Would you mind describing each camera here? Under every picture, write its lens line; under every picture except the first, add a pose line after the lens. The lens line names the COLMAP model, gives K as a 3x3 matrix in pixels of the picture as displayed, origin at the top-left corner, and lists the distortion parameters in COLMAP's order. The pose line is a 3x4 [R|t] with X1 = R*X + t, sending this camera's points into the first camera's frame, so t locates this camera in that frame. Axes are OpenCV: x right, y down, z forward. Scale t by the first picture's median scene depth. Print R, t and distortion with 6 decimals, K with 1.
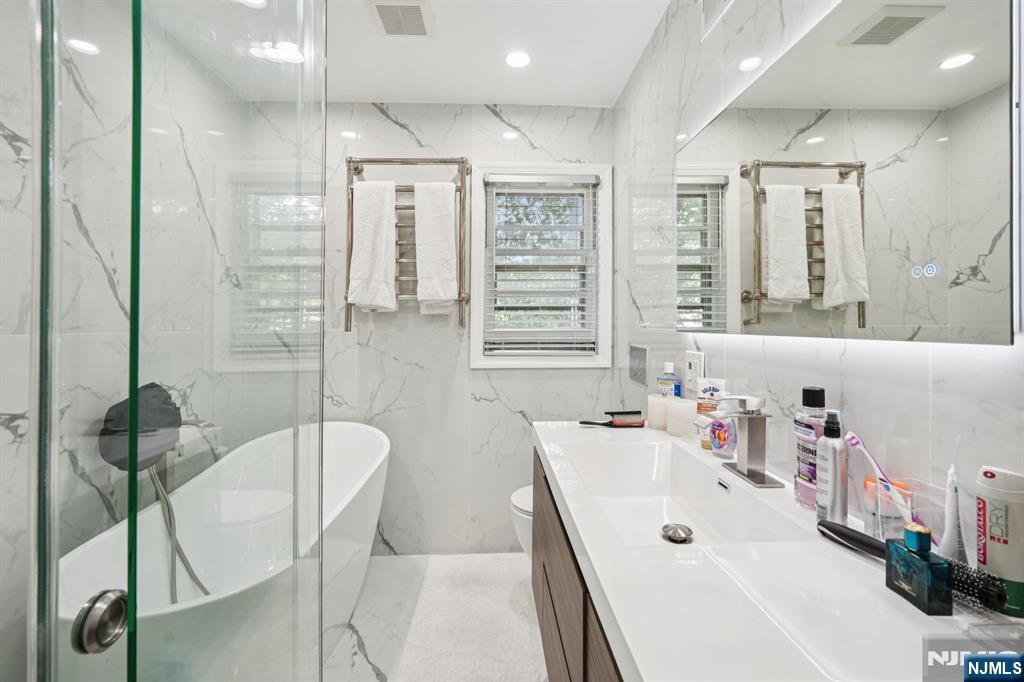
lens RADIAL K [[471.0, 0, 510.5], [0, 471.0, 297.8], [0, 0, 1]] dist [-0.003862, 0.000394]
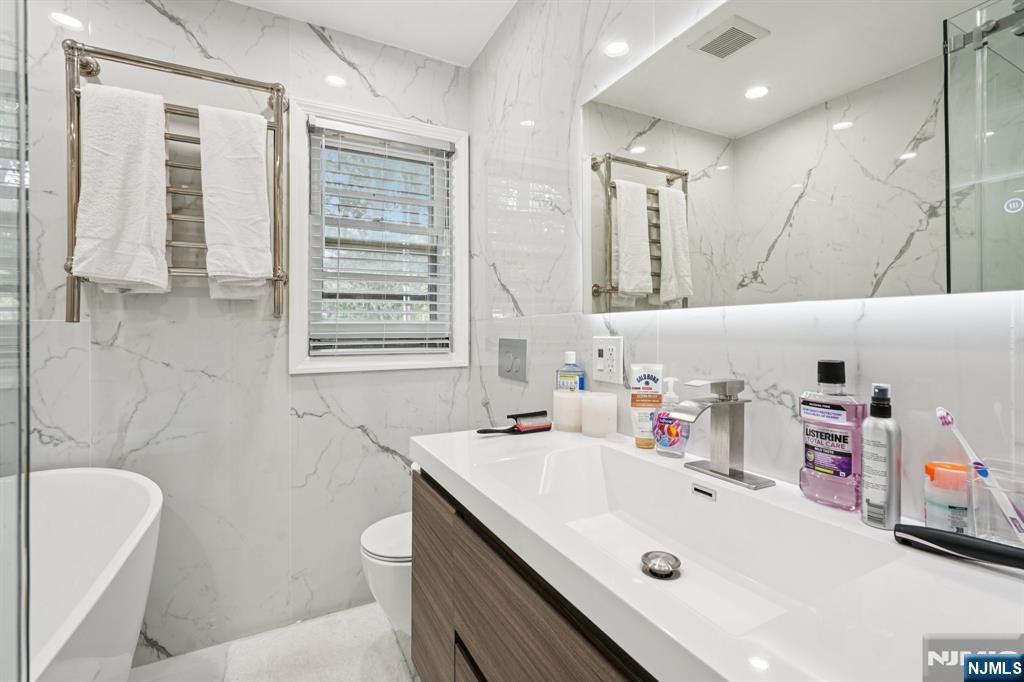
lens RADIAL K [[467.1, 0, 514.2], [0, 467.1, 321.7], [0, 0, 1]] dist [-0.013381, 0.009119]
pose [[0.904249, 0.004291, 0.426985, -0.078182], [-0.017117, 0.999510, 0.026206, 0.042808], [-0.426663, -0.031005, 0.903879, 0.193223]]
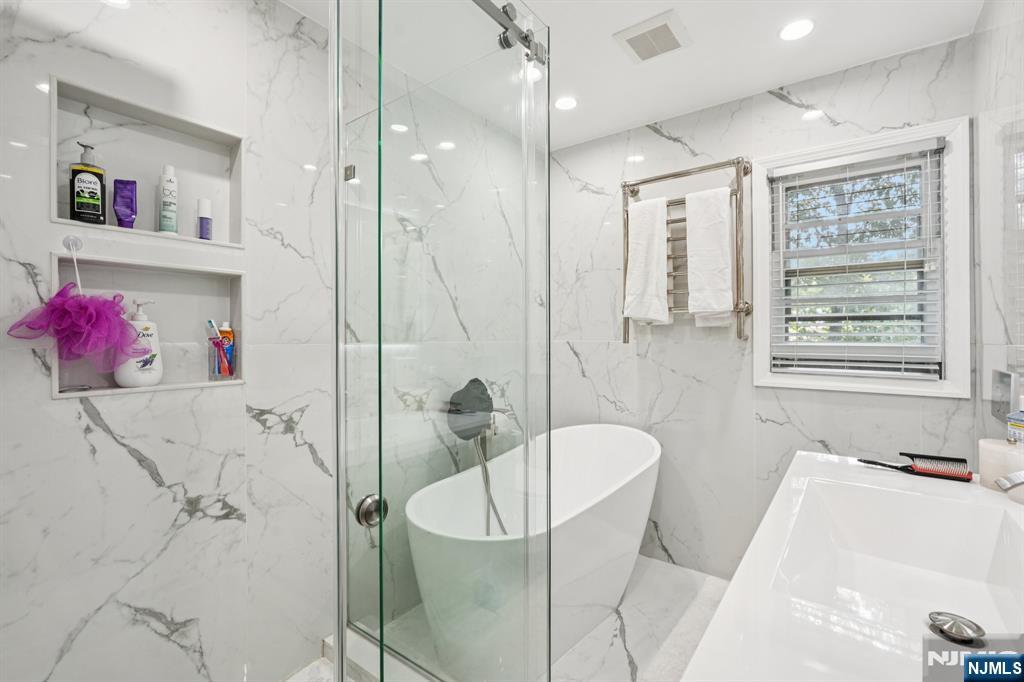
lens RADIAL K [[467.5, 0, 513.9], [0, 467.5, 308.7], [0, 0, 1]] dist [-0.000558, 0.005884]
pose [[0.774000, -0.032069, -0.632373, 0.132245], [0.030408, 0.999447, -0.013466, -0.001216], [0.632455, -0.008806, 0.774547, 0.003442]]
